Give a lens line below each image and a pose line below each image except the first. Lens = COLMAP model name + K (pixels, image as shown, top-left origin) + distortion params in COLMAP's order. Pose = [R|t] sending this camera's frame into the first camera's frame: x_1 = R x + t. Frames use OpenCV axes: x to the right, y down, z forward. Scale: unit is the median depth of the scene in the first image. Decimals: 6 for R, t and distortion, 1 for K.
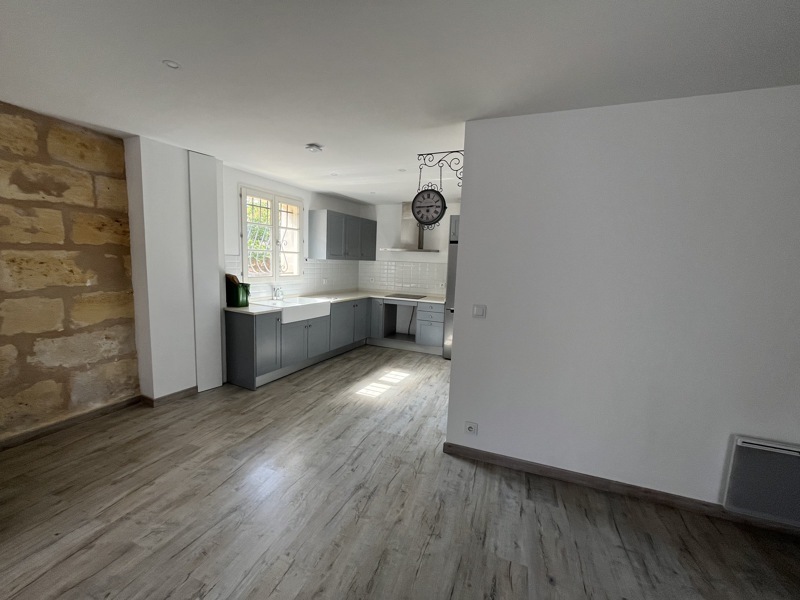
lens RADIAL K [[320.9, 0, 402.9], [0, 320.9, 299.2], [0, 0, 1]] dist [-0.000091, -0.000064]
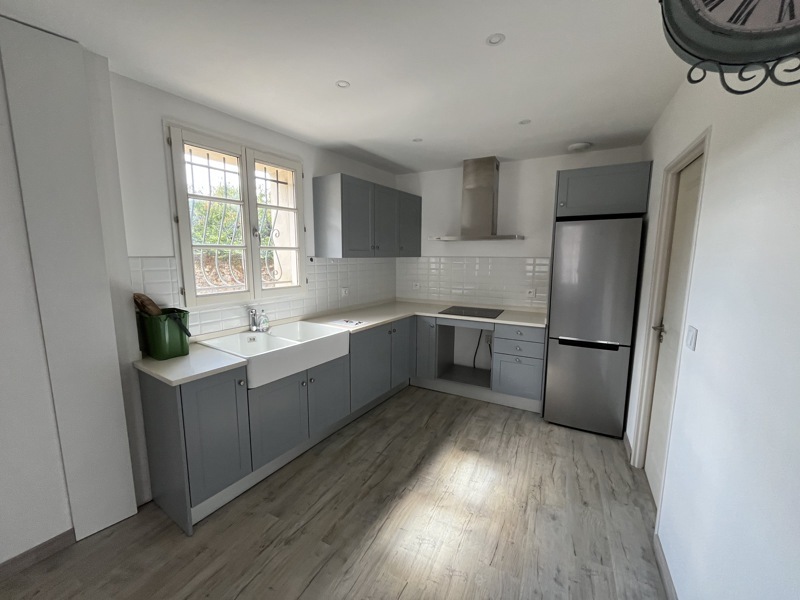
lens RADIAL K [[320.9, 0, 402.9], [0, 320.9, 299.2], [0, 0, 1]] dist [-0.000091, -0.000064]
pose [[0.992965, -0.020665, -0.116591, -0.058209], [0.022414, 0.999655, 0.013708, -0.052634], [0.116267, -0.016224, 0.993085, 0.417090]]
